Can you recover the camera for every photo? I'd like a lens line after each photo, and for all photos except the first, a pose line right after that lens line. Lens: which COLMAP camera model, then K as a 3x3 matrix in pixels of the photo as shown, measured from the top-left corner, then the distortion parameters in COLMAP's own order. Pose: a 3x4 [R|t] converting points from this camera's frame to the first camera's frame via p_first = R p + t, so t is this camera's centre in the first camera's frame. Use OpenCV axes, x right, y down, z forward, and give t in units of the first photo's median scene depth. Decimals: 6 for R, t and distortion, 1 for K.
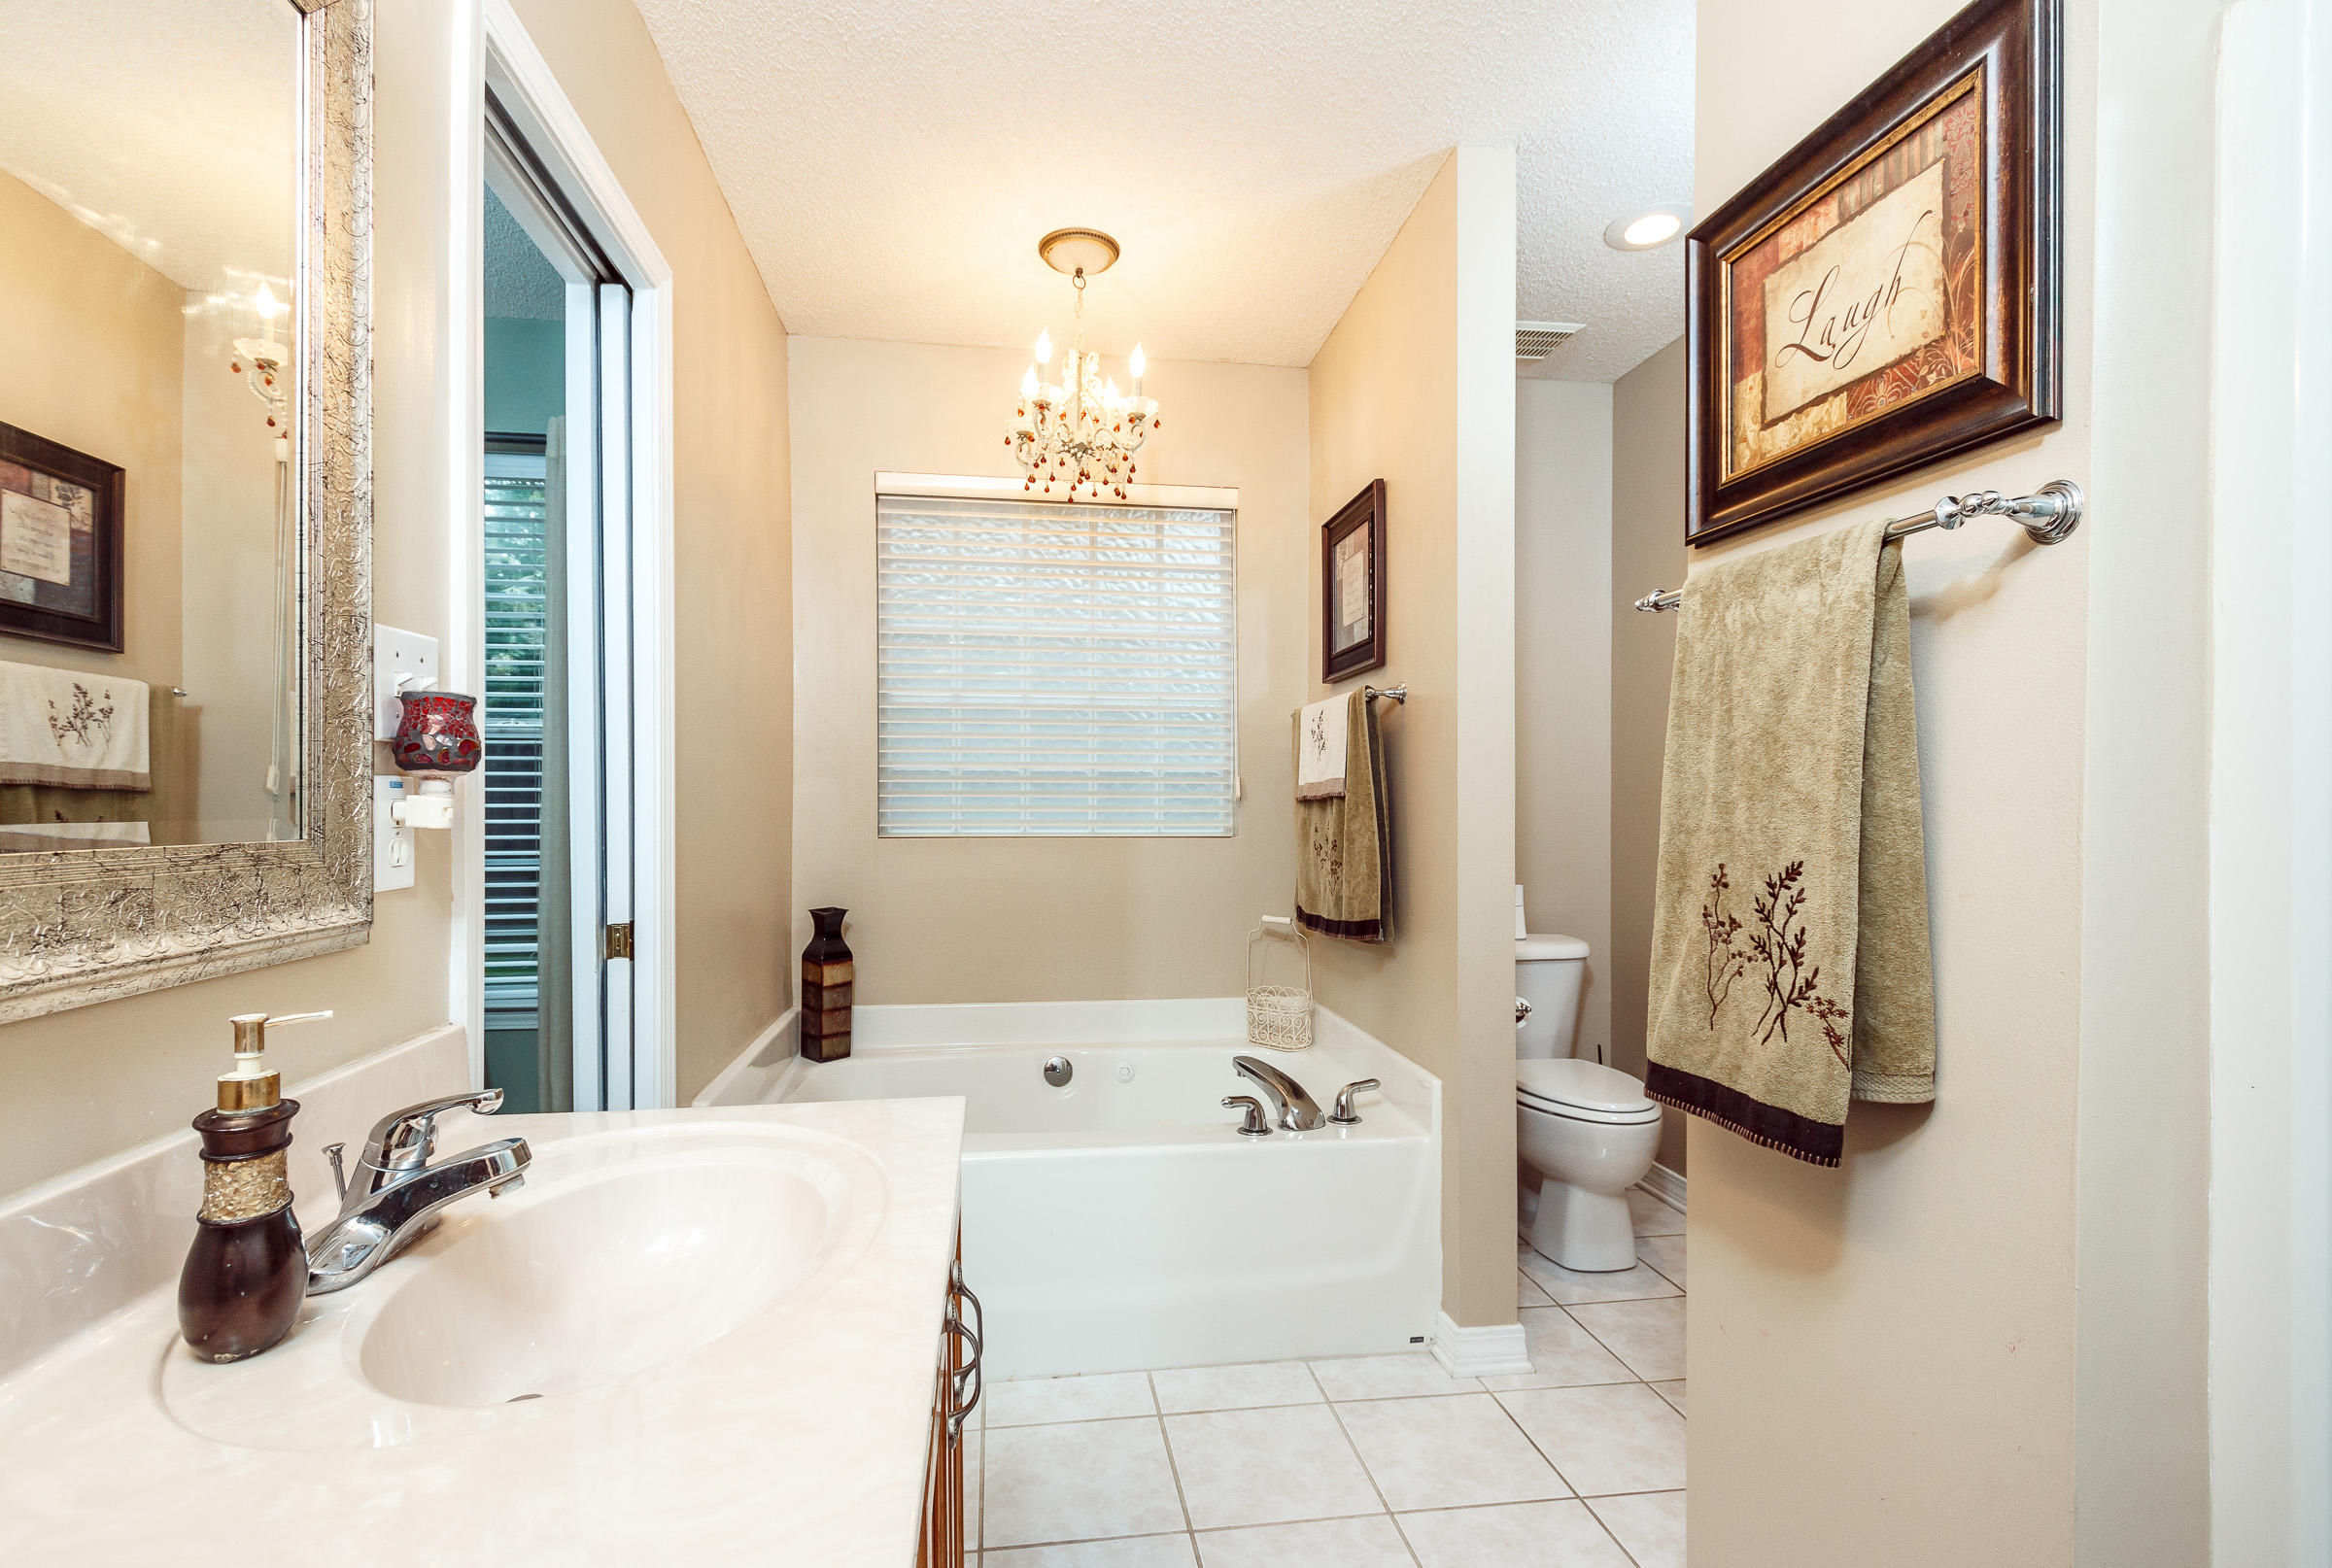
lens RADIAL K [[1079.7, 0, 1161.2], [0, 1079.7, 795.7], [0, 0, 1]] dist [0.014684, -0.004233]
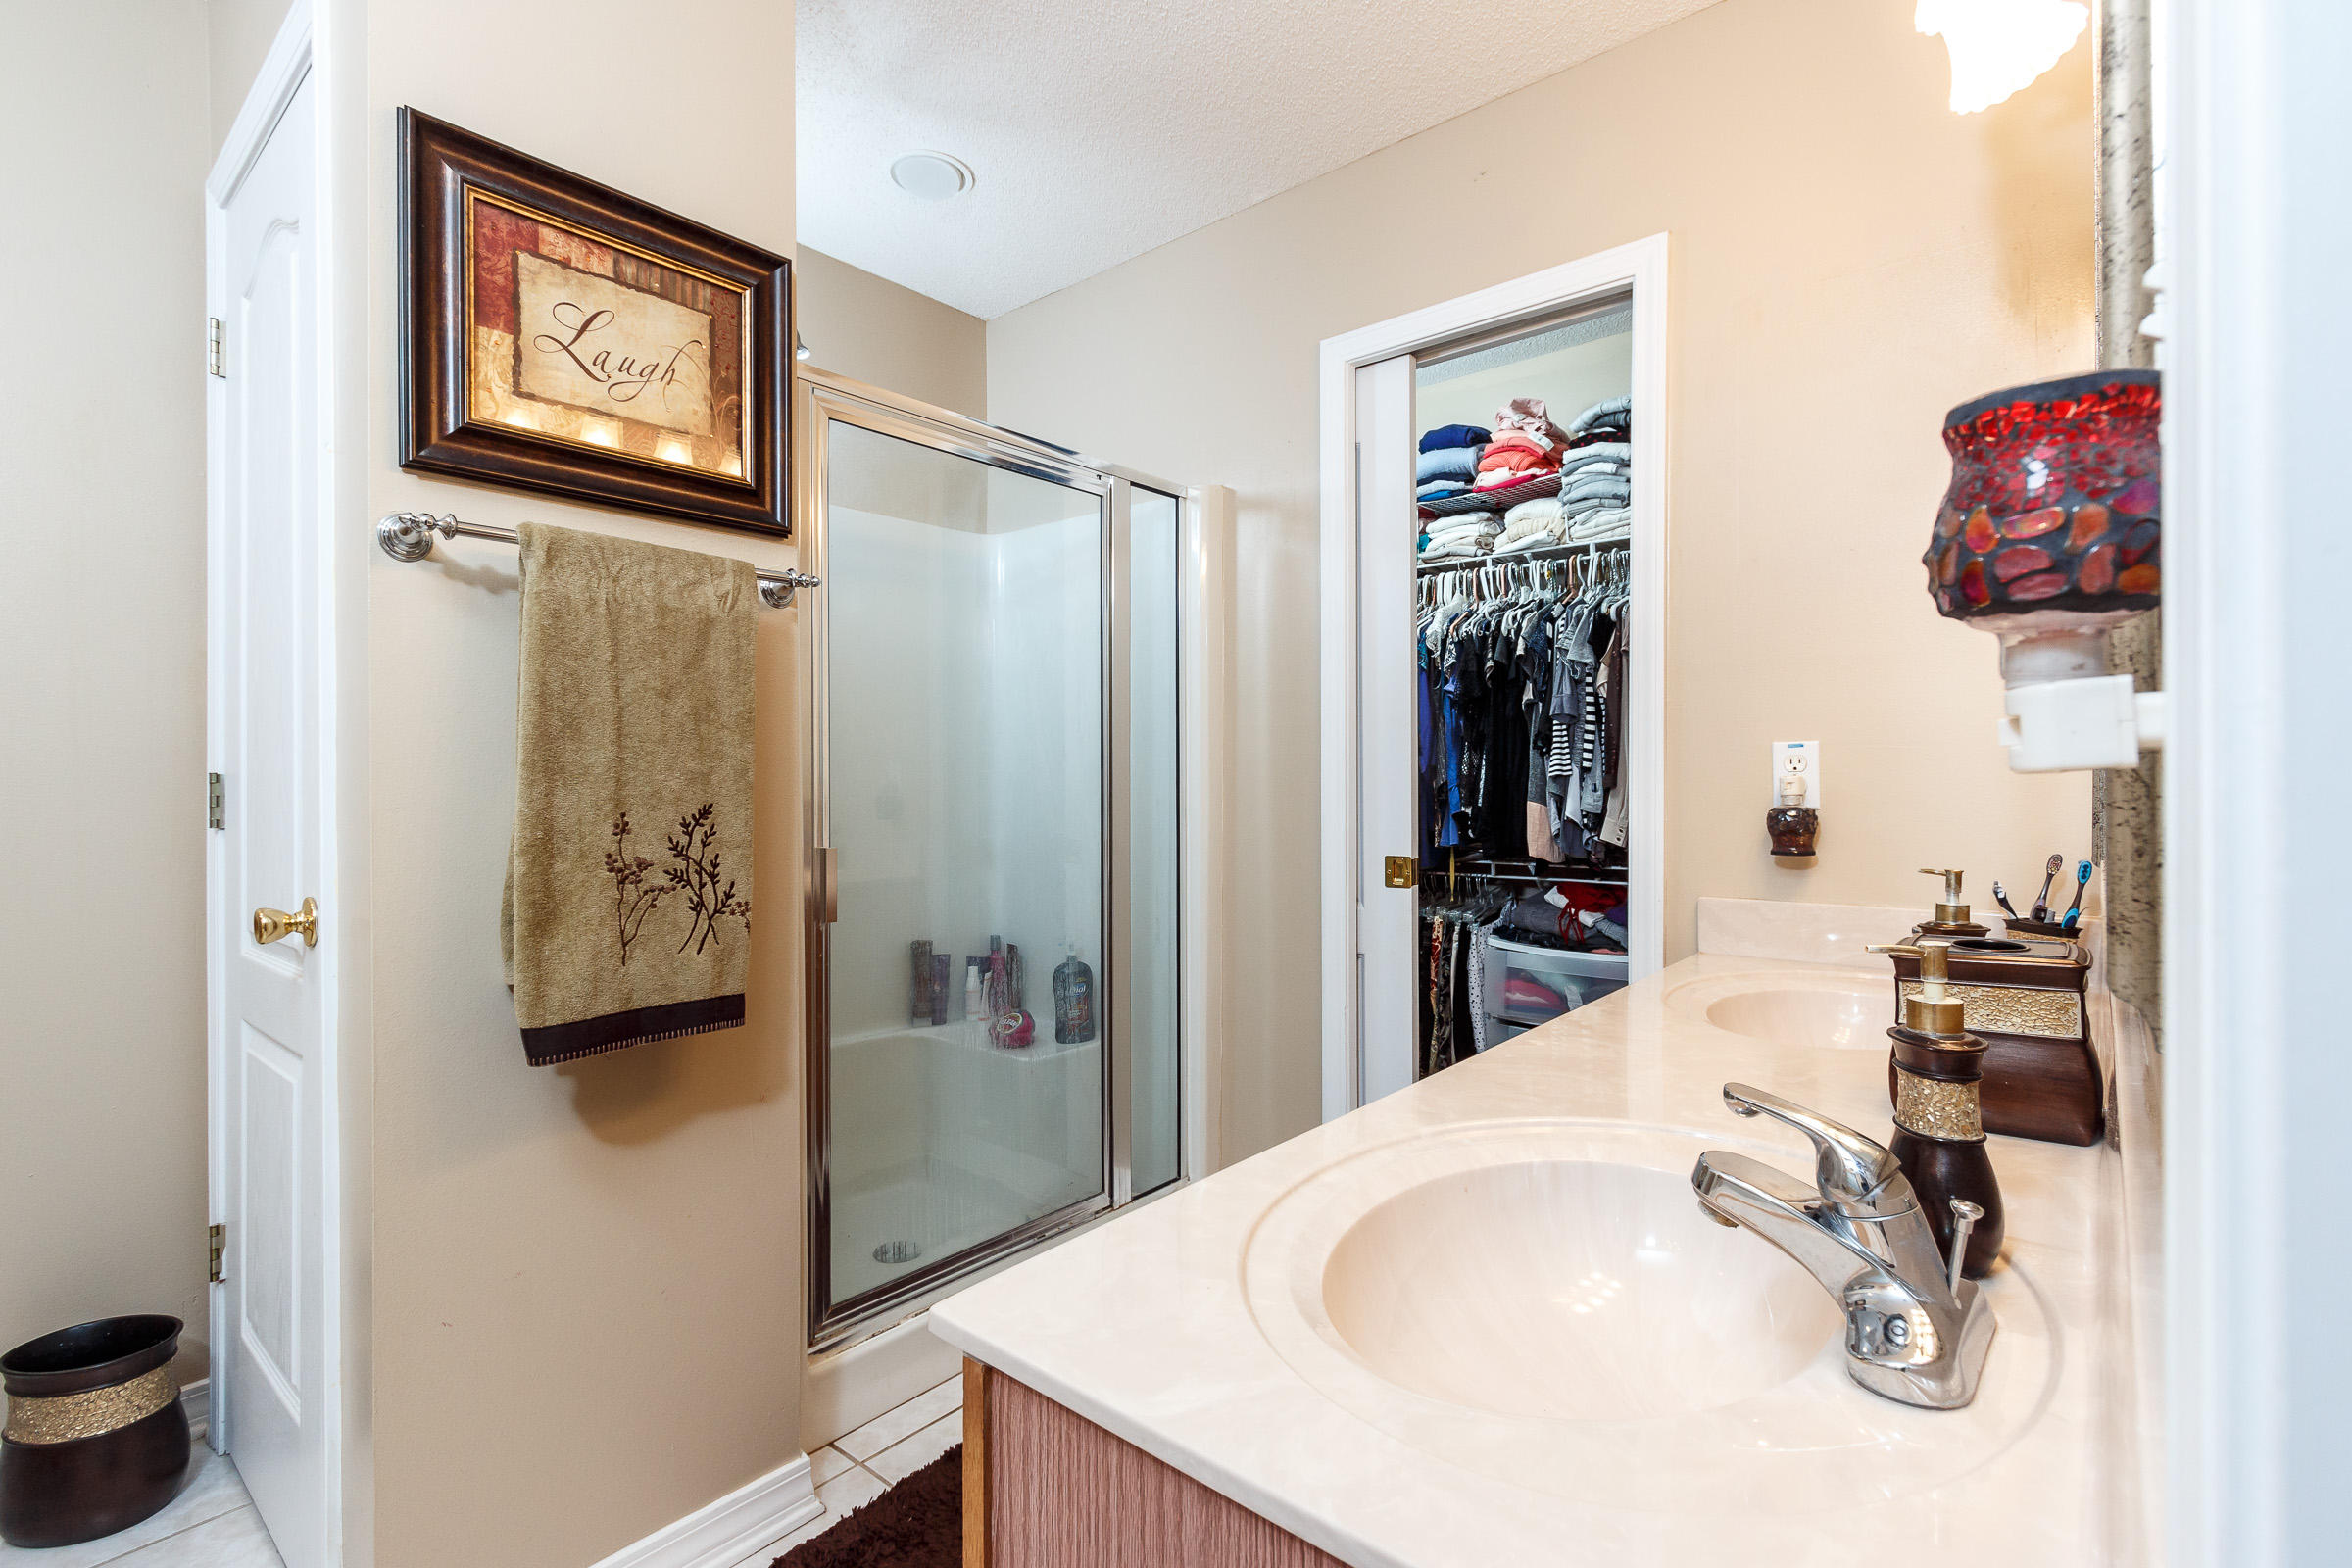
lens RADIAL K [[1089.1, 0, 1173.9], [0, 1089.1, 779.2], [0, 0, 1]] dist [0.014684, -0.004233]
pose [[-0.660343, 0.005276, 0.750946, -0.731129], [0.004694, 0.999985, -0.002897, 0.036933], [-0.750950, 0.001612, -0.660357, 1.406345]]
